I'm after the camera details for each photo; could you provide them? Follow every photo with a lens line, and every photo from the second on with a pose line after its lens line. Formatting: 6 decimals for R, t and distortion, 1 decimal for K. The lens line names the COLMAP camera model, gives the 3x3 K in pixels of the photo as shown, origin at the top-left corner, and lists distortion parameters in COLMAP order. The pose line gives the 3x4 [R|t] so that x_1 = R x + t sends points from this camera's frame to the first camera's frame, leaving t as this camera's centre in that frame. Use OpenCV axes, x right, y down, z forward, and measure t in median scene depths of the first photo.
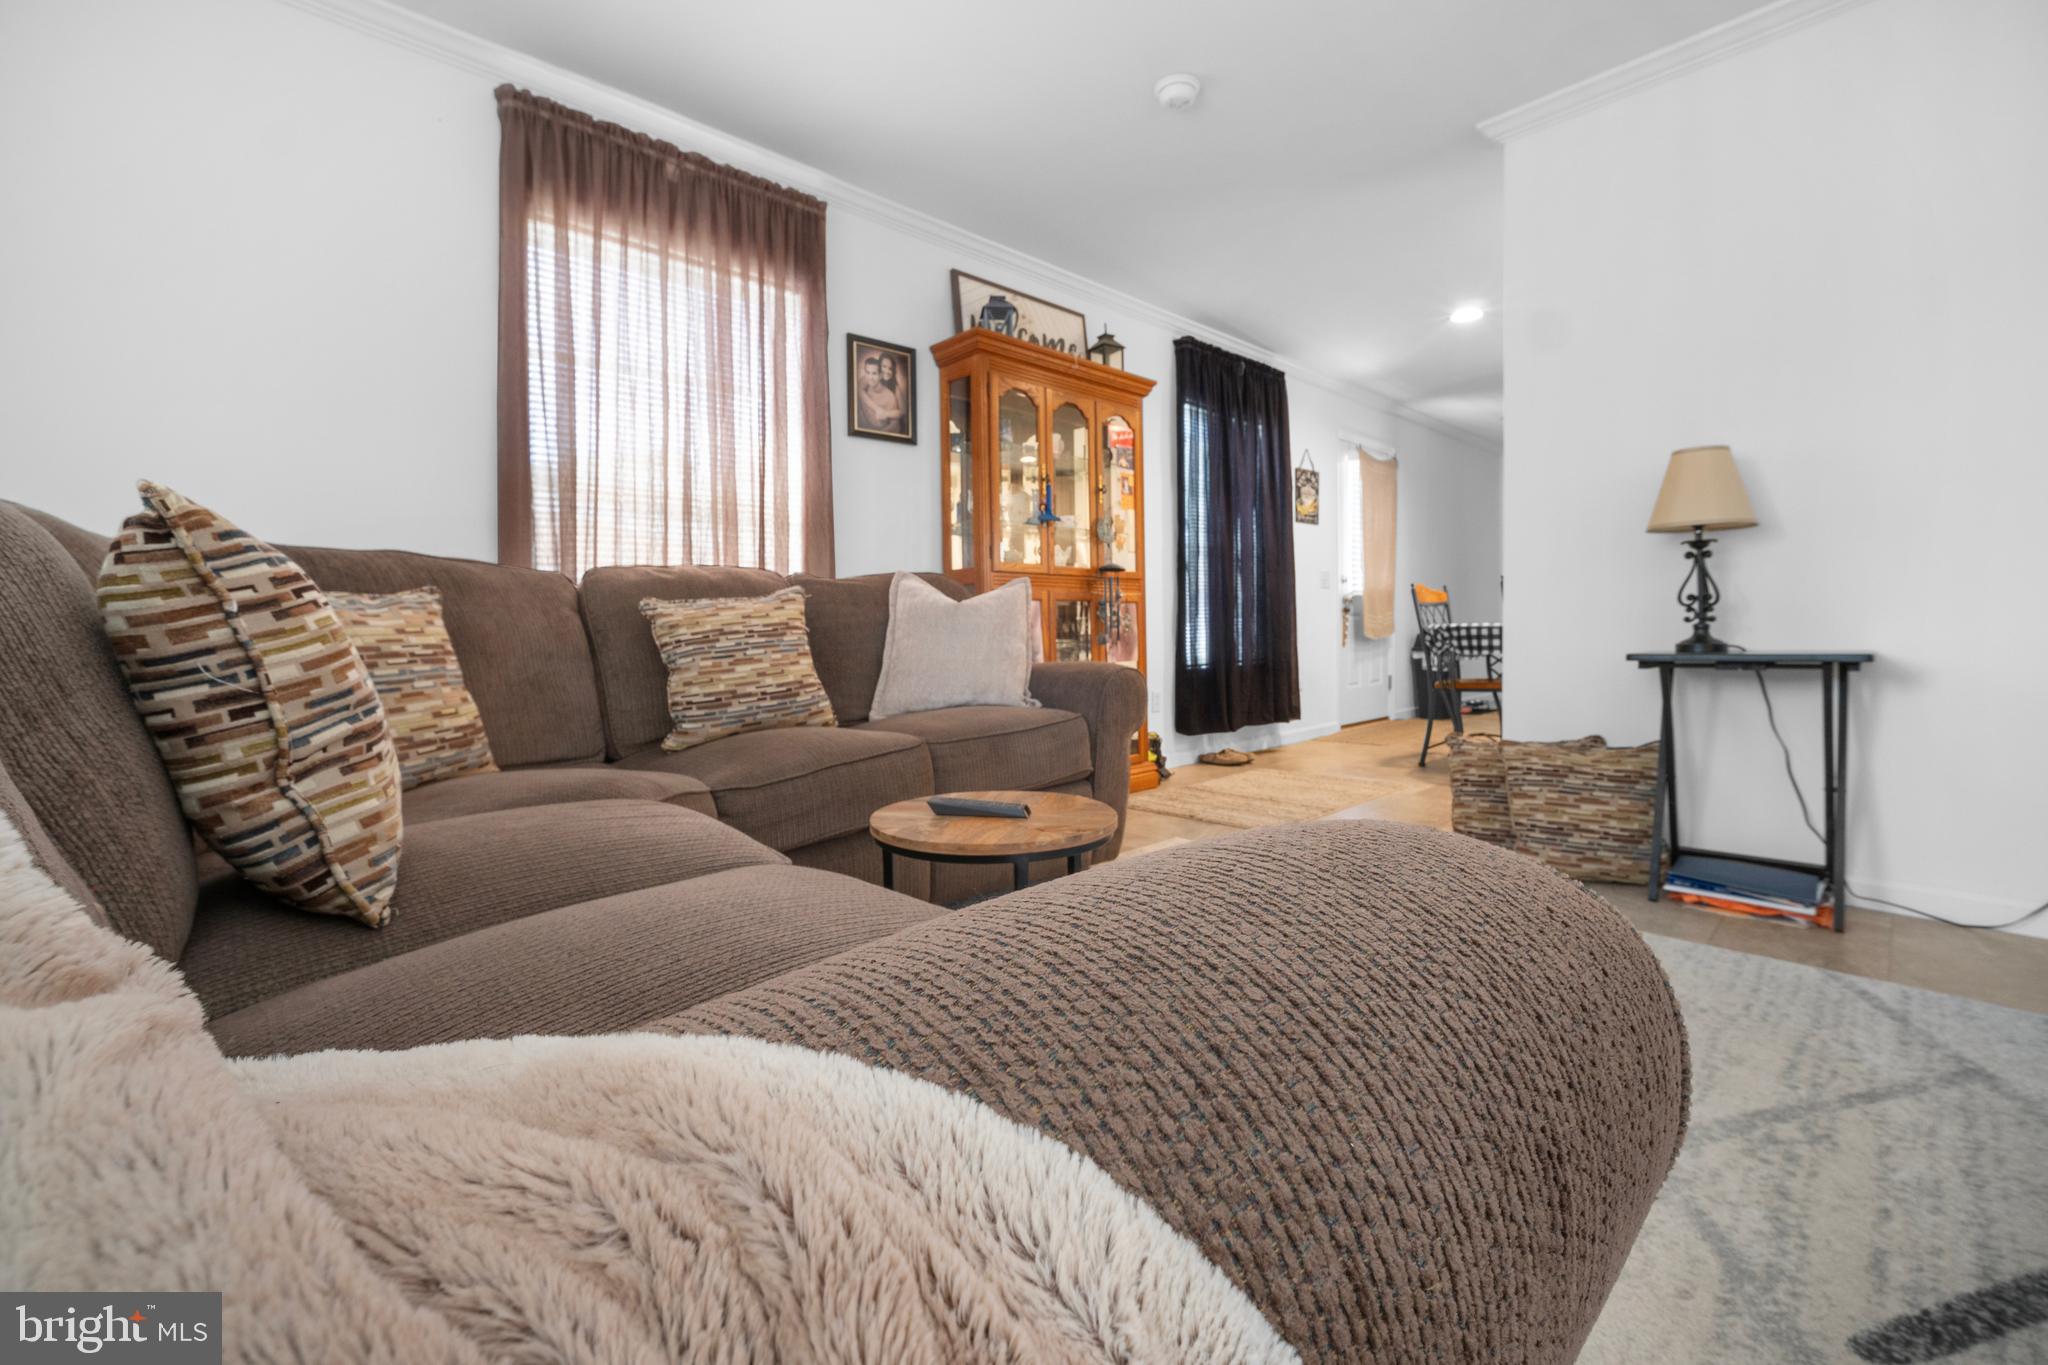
lens RADIAL K [[854.1, 0, 1026.1], [0, 854.1, 648.3], [0, 0, 1]] dist [-0.025439, 0.004554]
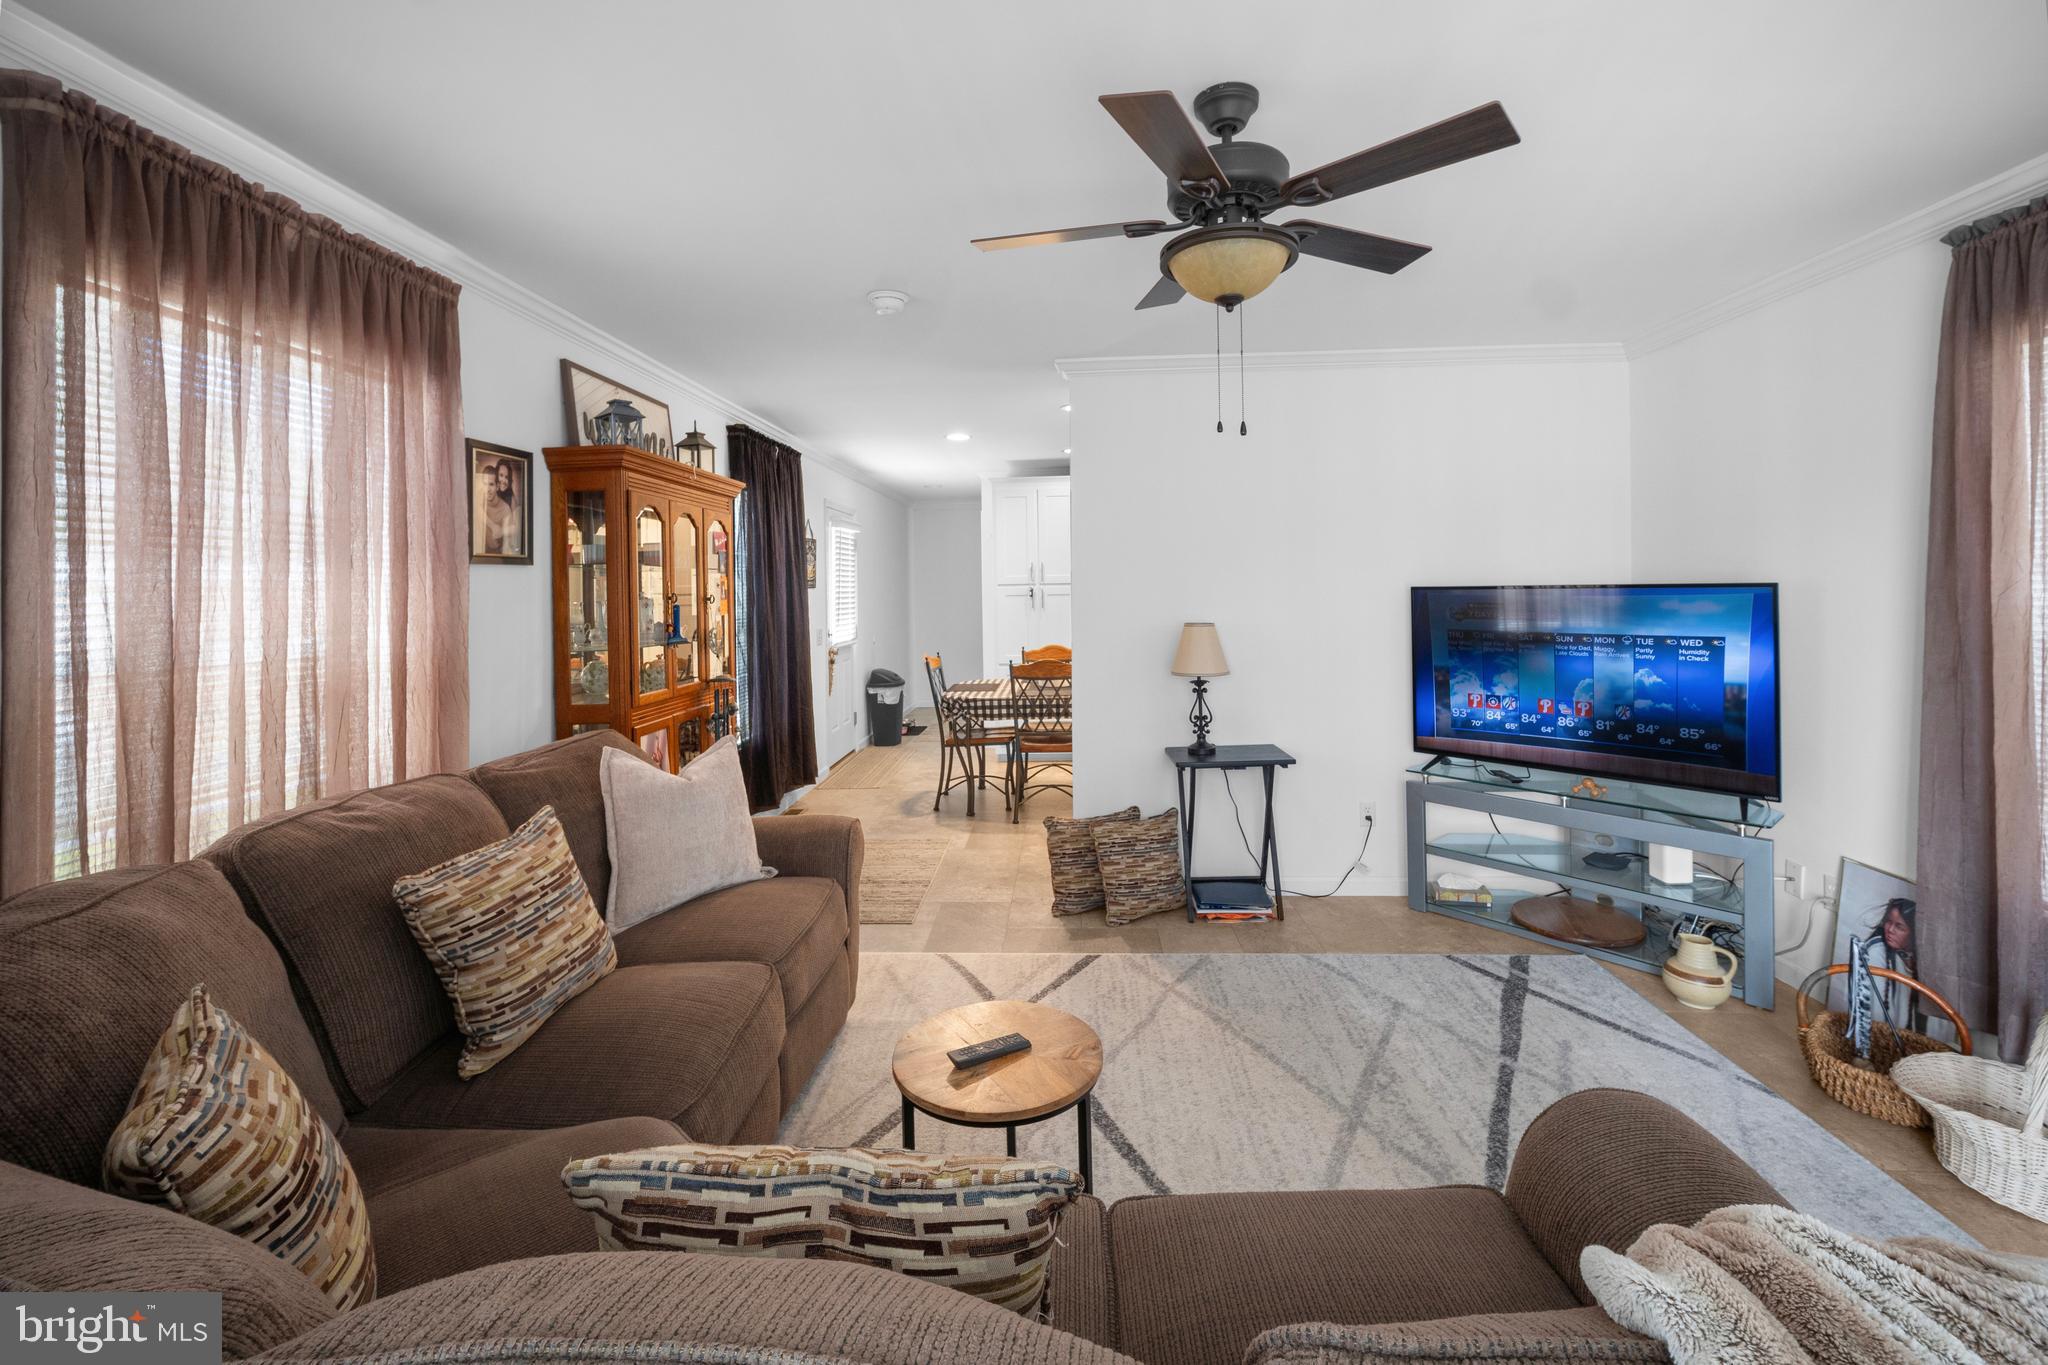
lens RADIAL K [[854.1, 0, 1029.8], [0, 854.1, 585.5], [0, 0, 1]] dist [-0.025439, 0.004554]
pose [[0.723649, 0.004957, 0.690150, -0.443761], [0.025446, 0.999103, -0.033857, -0.220954], [-0.689698, 0.042062, 0.722874, 0.055562]]
